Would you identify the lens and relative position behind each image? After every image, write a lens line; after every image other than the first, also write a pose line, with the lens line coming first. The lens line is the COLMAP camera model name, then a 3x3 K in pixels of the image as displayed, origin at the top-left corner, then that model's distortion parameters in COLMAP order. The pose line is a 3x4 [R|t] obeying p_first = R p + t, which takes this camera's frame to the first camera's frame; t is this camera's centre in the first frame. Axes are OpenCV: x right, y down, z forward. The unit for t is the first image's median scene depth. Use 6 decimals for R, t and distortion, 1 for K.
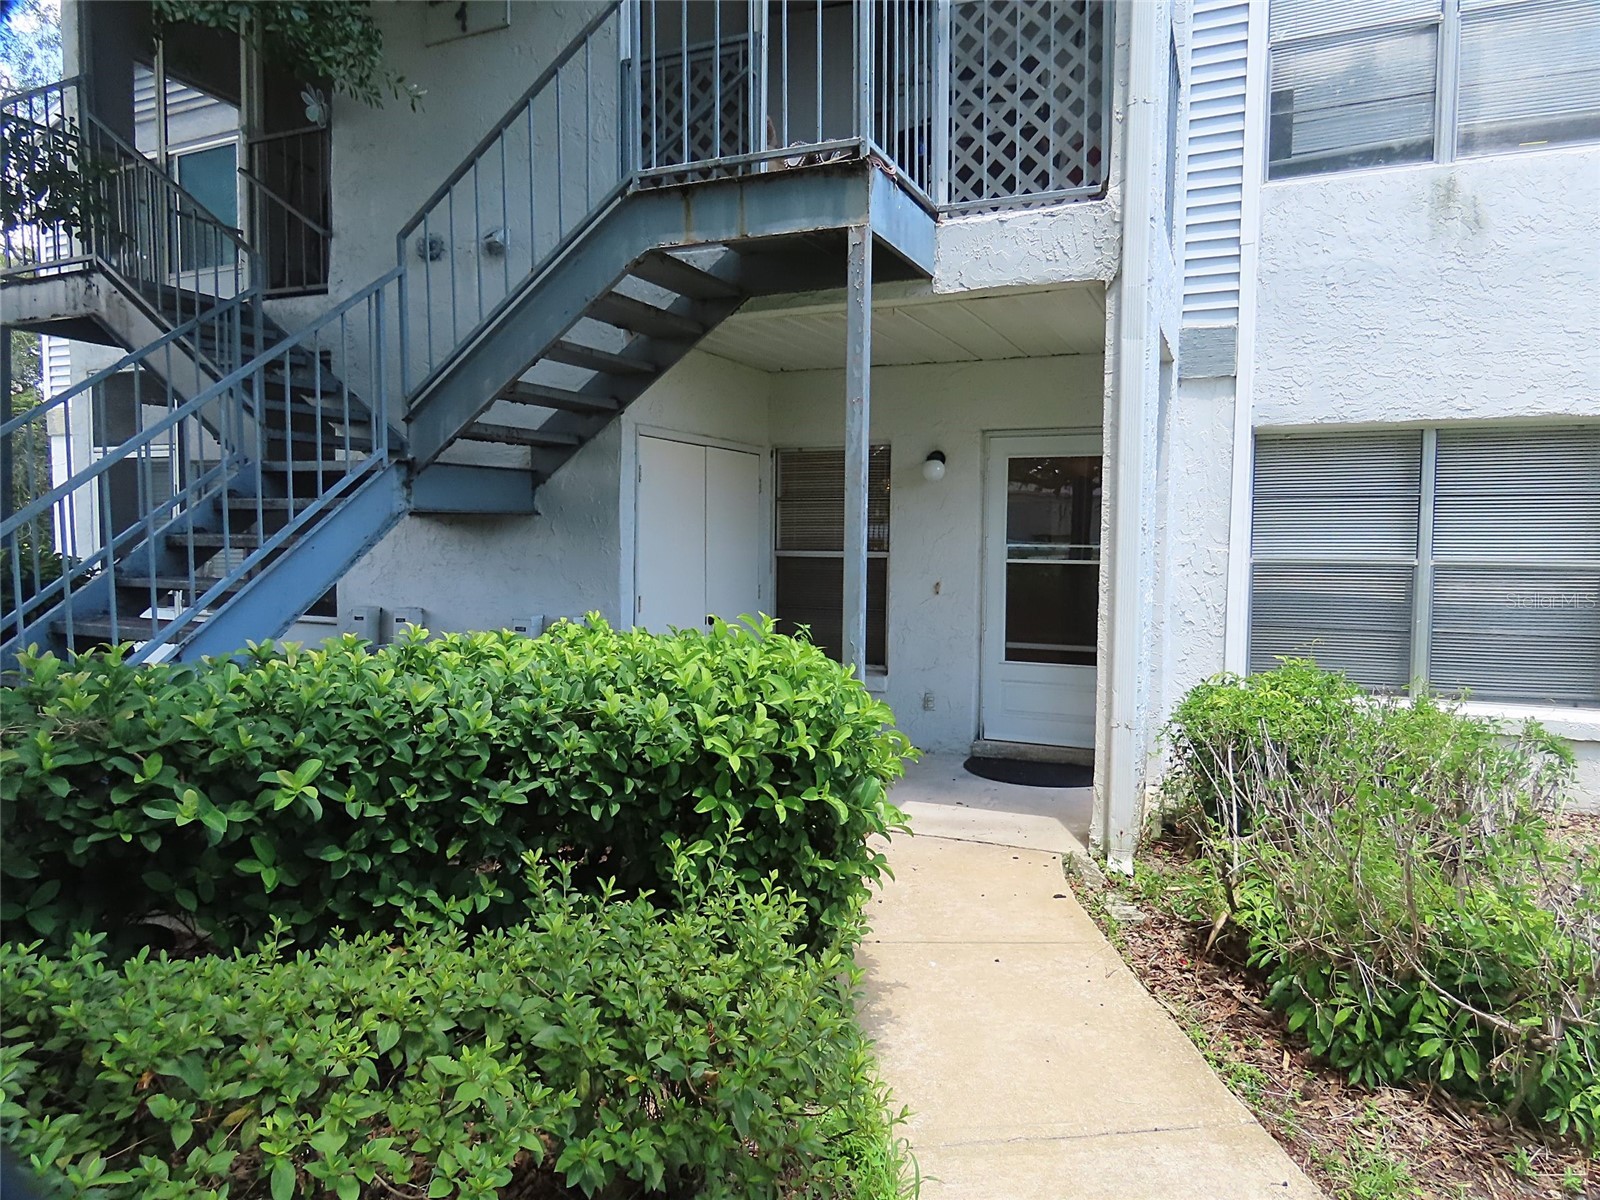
lens RADIAL K [[1001.6, 0, 802.5], [0, 1001.6, 597.1], [0, 0, 1]] dist [-0.014178, 0.004070]
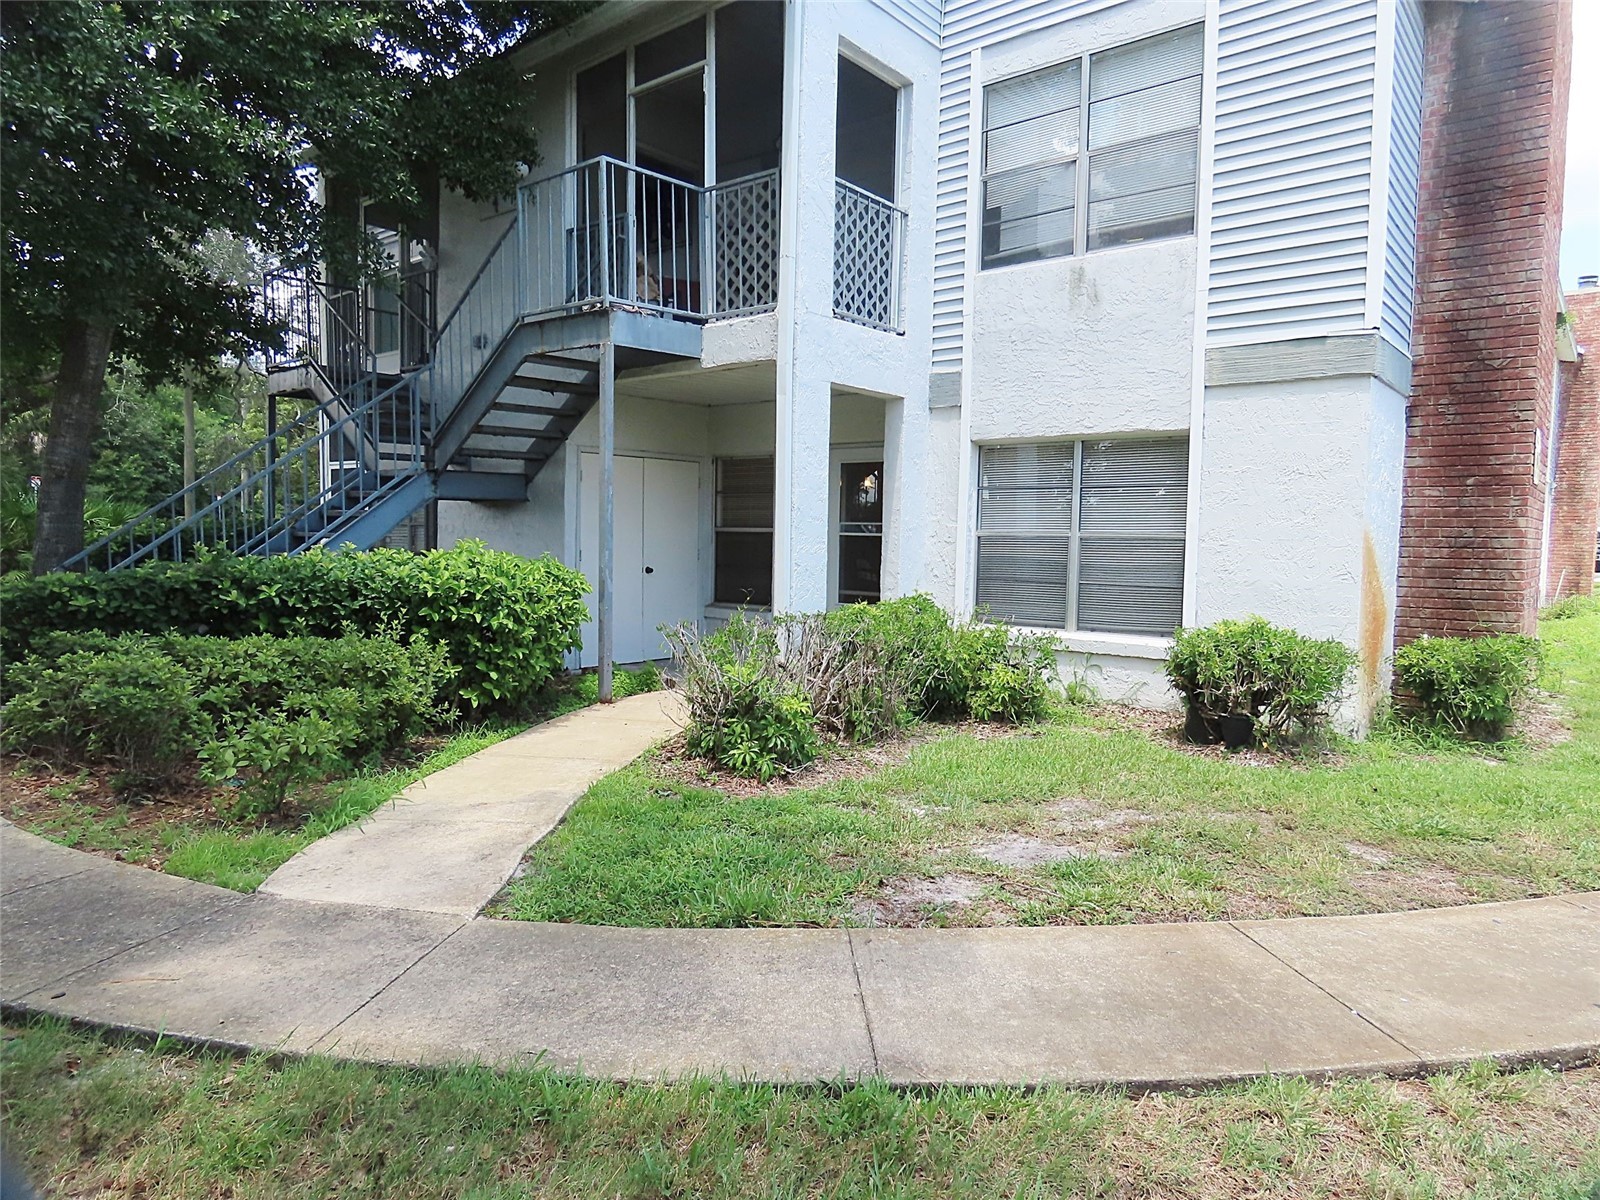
lens RADIAL K [[1001.6, 0, 802.5], [0, 1001.6, 597.1], [0, 0, 1]] dist [-0.014178, 0.004070]
pose [[0.960673, 0.026995, -0.276365, 0.665070], [-0.027092, 0.999627, 0.003468, 0.062010], [0.276356, 0.004156, 0.961046, -0.492463]]
